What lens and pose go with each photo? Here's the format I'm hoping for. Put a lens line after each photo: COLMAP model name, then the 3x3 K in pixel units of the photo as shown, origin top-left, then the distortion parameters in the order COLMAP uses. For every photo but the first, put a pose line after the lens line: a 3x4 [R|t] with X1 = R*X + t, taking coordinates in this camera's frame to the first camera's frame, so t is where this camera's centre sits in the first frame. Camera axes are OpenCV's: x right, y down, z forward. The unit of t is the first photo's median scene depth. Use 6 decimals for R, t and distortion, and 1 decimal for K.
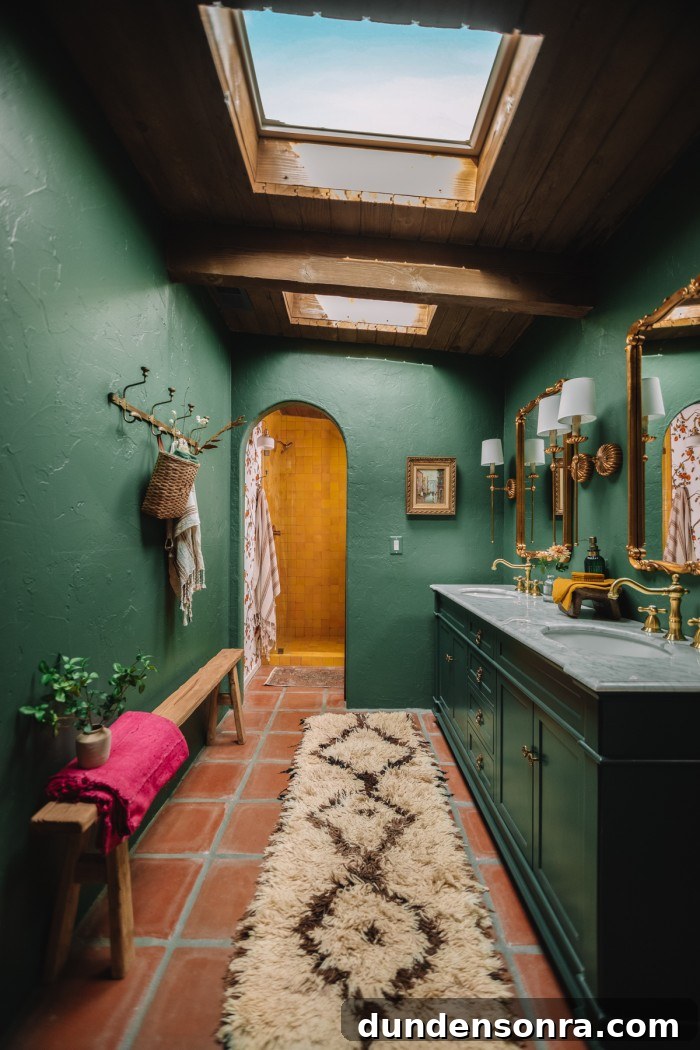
lens RADIAL K [[403.8, 0, 347.3], [0, 403.8, 532.6], [0, 0, 1]] dist [-0.001158, 0.000180]
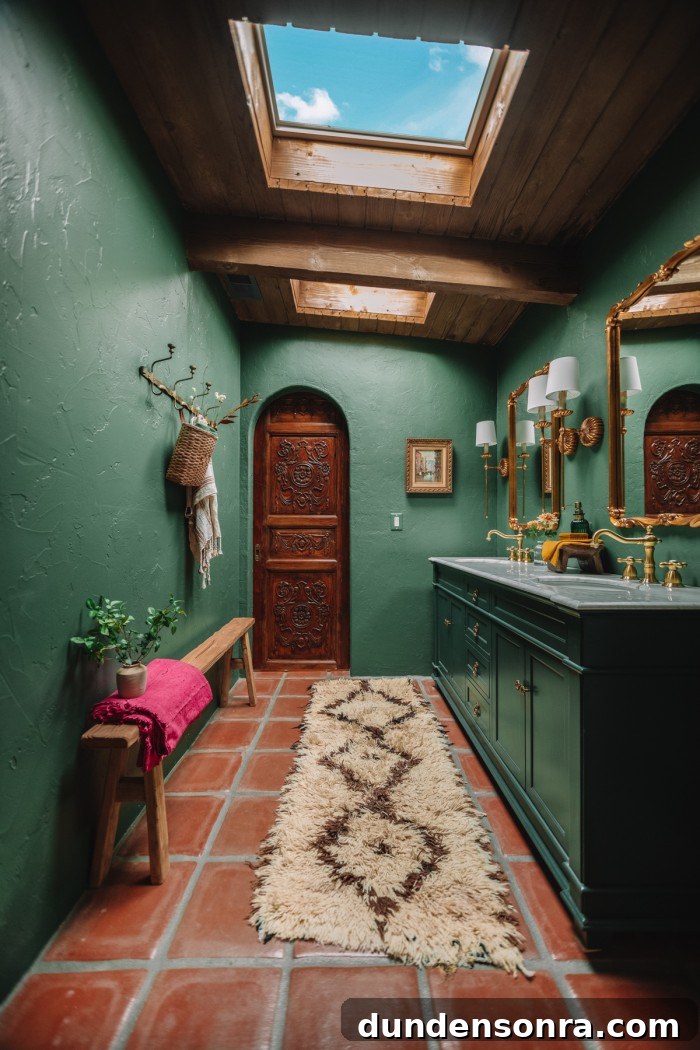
lens RADIAL K [[397.1, 0, 350.0], [0, 397.1, 525.0], [0, 0, 1]] dist [0.000042, -0.000083]
pose [[0.999874, -0.004029, 0.015380, -0.028697], [0.004120, 0.999975, -0.005833, 0.073837], [-0.015357, 0.005895, 0.999865, -0.068946]]
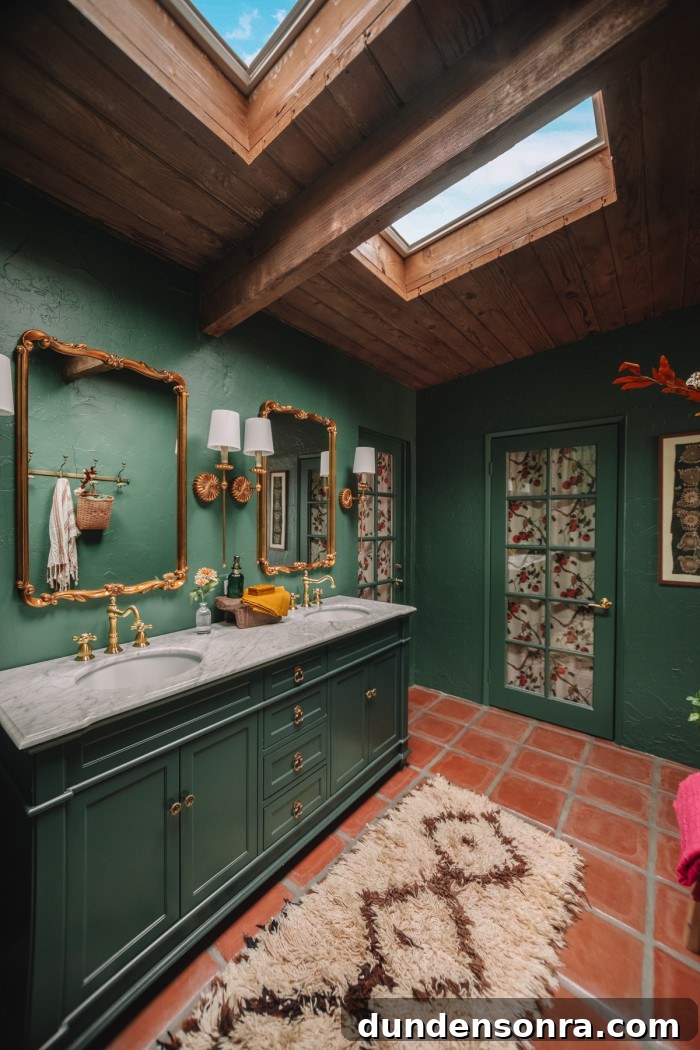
lens RADIAL K [[397.1, 0, 350.0], [0, 397.1, 525.0], [0, 0, 1]] dist [0.000042, -0.000083]
pose [[-0.786404, -0.007220, 0.617671, -0.314279], [-0.015710, 0.999842, -0.008315, -0.066854], [-0.617513, -0.016242, -0.786393, 1.630771]]
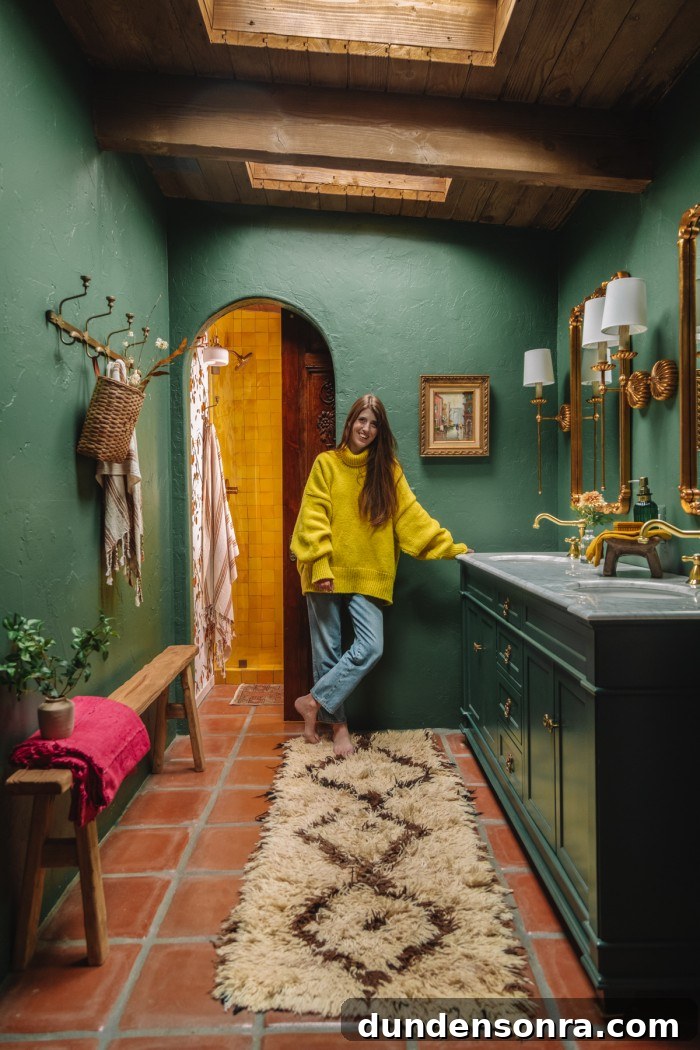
lens RADIAL K [[687.4, 0, 348.5], [0, 687.4, 512.9], [0, 0, 1]] dist [0.019126, -0.000696]
pose [[0.999712, -0.018036, 0.015851, -0.002447], [0.017655, 0.999559, 0.023880, 0.035897], [-0.016274, -0.023594, 0.999589, -0.340139]]
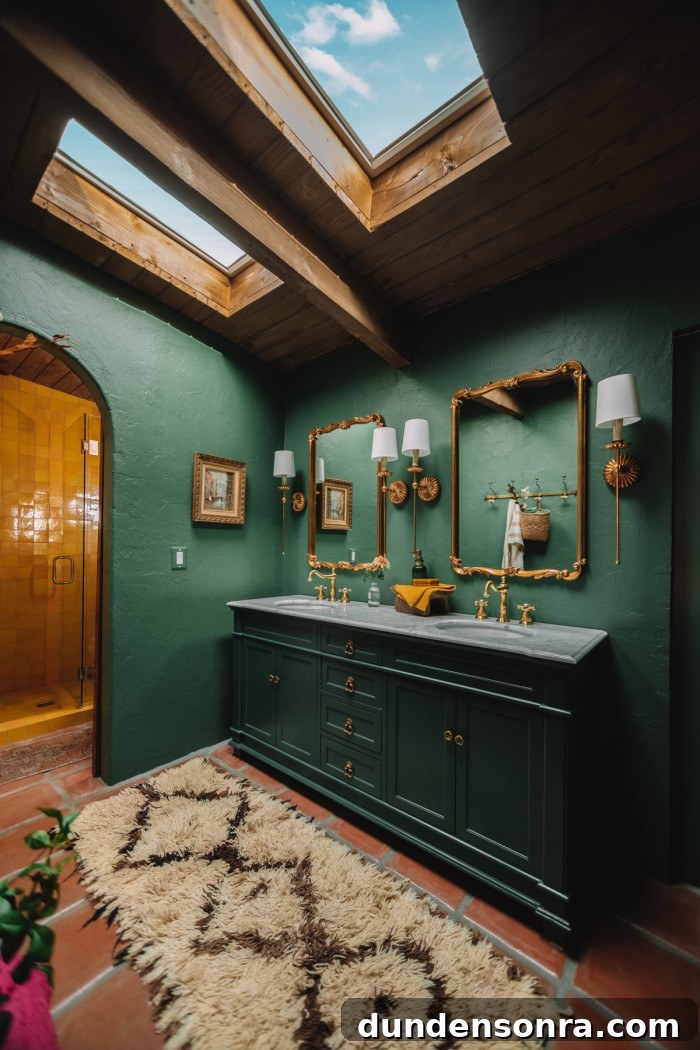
lens RADIAL K [[403.7, 0, 356.6], [0, 403.7, 545.3], [0, 0, 1]] dist [0.000063, 0.000201]
pose [[0.643576, 0.010230, 0.765314, -0.444236], [-0.015243, 0.999884, -0.000547, 0.000703], [-0.765231, -0.011313, 0.643657, 0.333314]]
